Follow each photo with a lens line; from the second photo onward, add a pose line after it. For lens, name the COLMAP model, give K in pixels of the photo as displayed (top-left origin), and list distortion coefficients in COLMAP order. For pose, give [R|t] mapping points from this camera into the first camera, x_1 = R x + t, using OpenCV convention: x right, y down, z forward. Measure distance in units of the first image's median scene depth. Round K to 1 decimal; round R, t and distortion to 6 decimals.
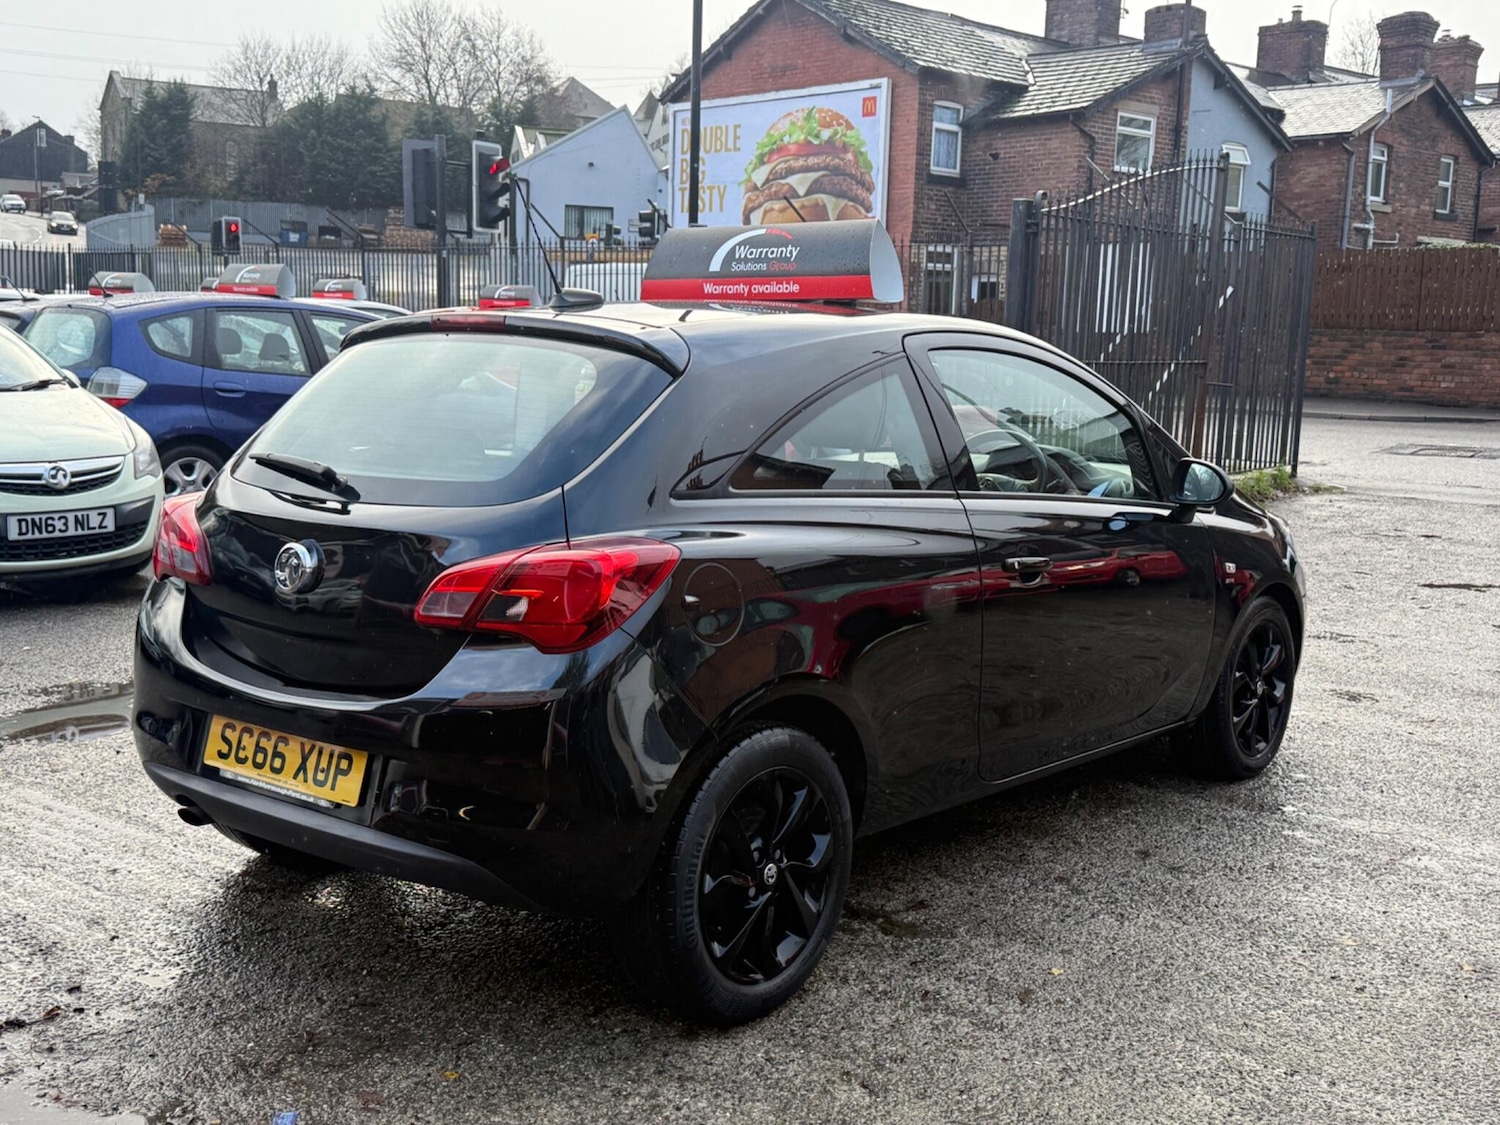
lens RADIAL K [[1614.9, 0, 758.6], [0, 1614.9, 548.7], [0, 0, 1]] dist [0.074463, 0.000000]
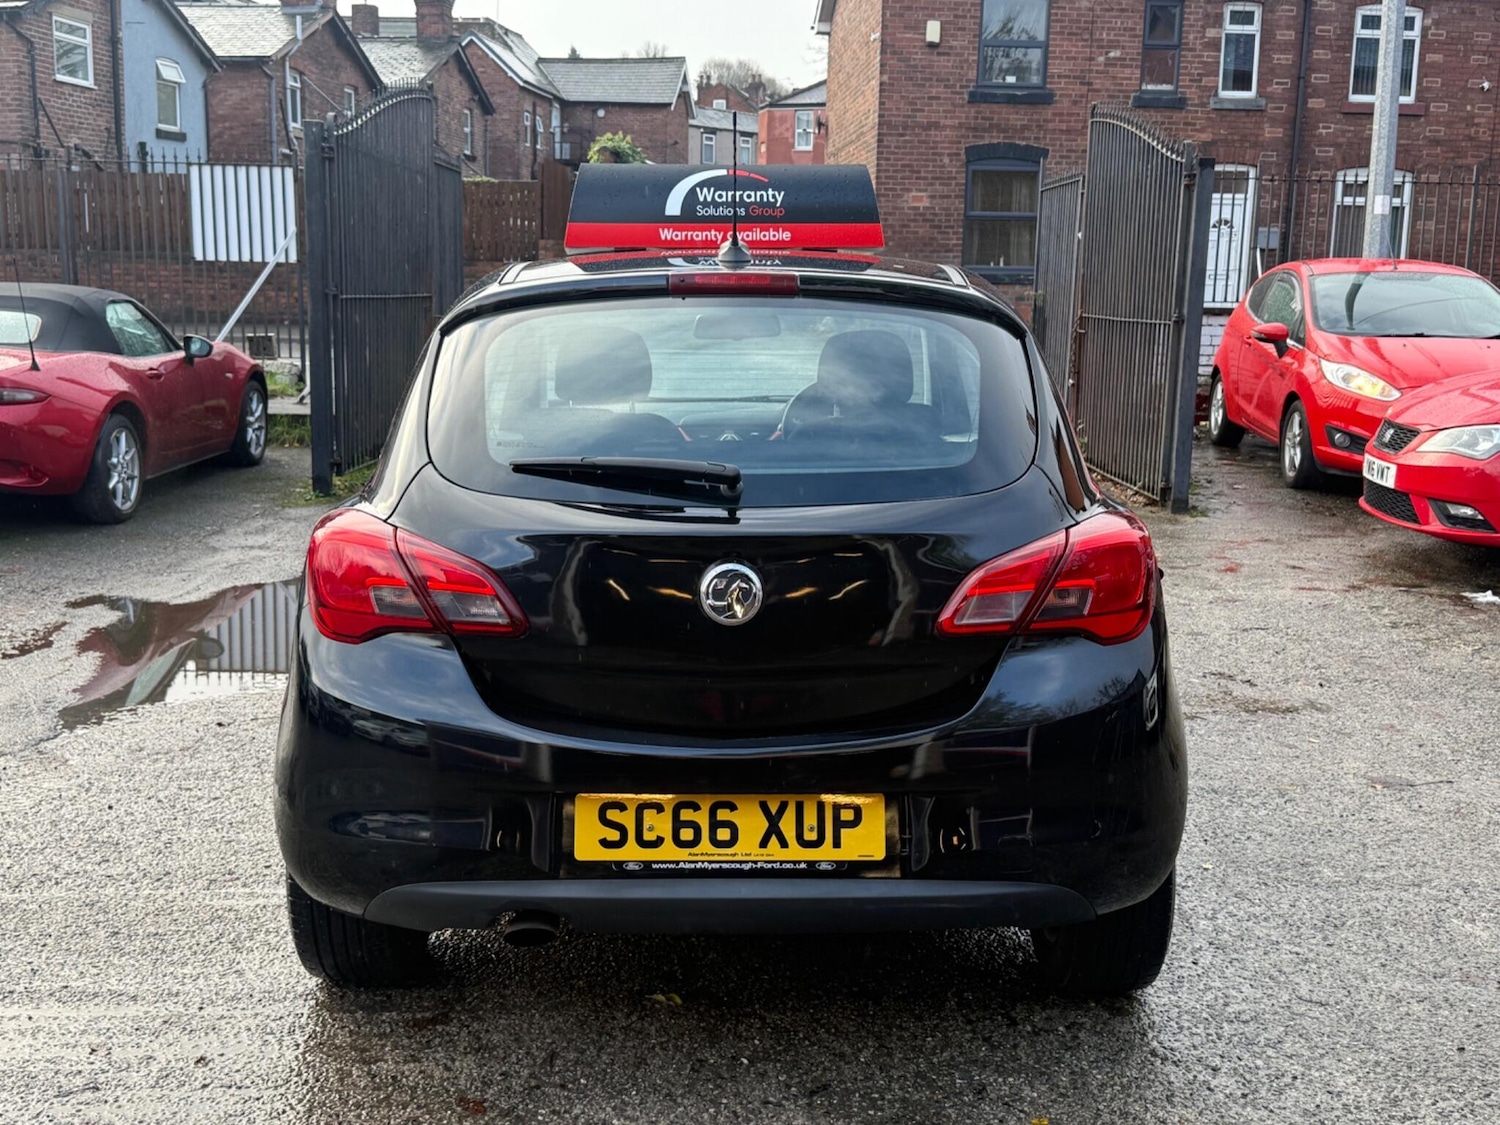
lens RADIAL K [[1676.4, 0, 752.7], [0, 1676.4, 547.7], [0, 0, 1]] dist [0.002272, 0.000000]
pose [[0.774289, -0.116039, 0.622103, -0.133955], [0.091123, 0.993244, 0.071853, -0.011836], [-0.626238, 0.001053, 0.779631, 0.057306]]
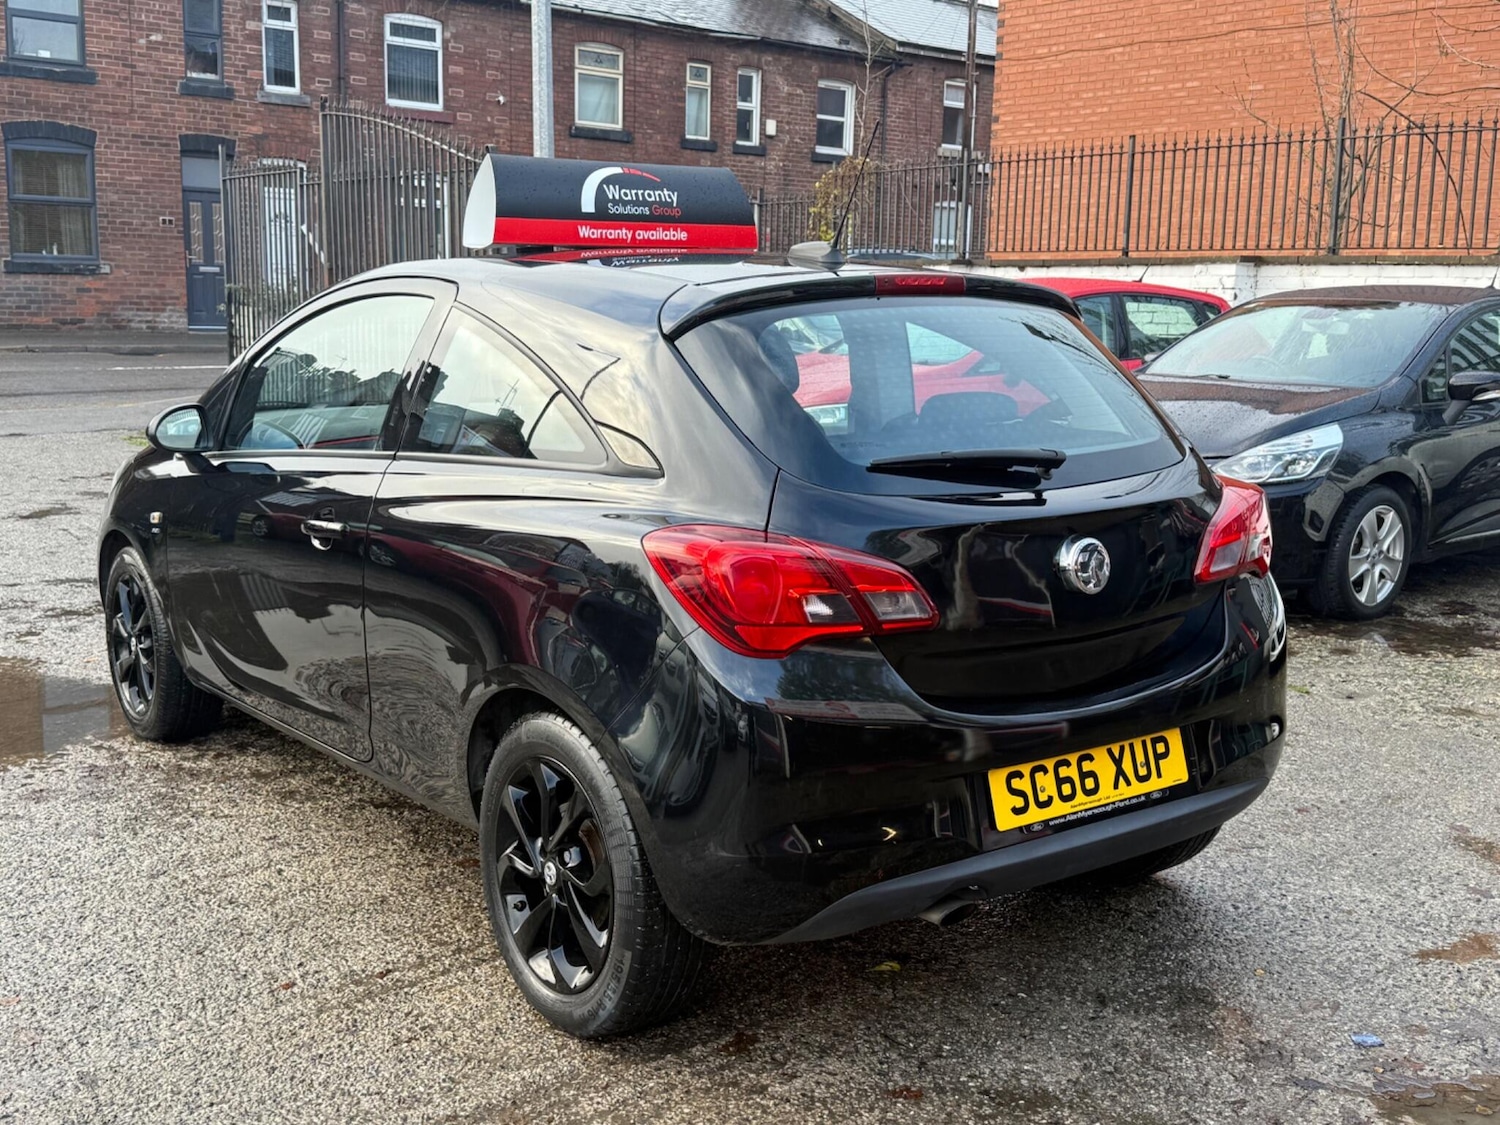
lens RADIAL K [[1614.9, 0, 733.9], [0, 1614.9, 562.0], [0, 0, 1]] dist [0.074463, 0.000000]
pose [[0.255058, -0.184067, 0.949244, -0.199545], [0.120293, 0.980127, 0.157733, -0.026100], [-0.959414, 0.073957, 0.272131, 0.158844]]
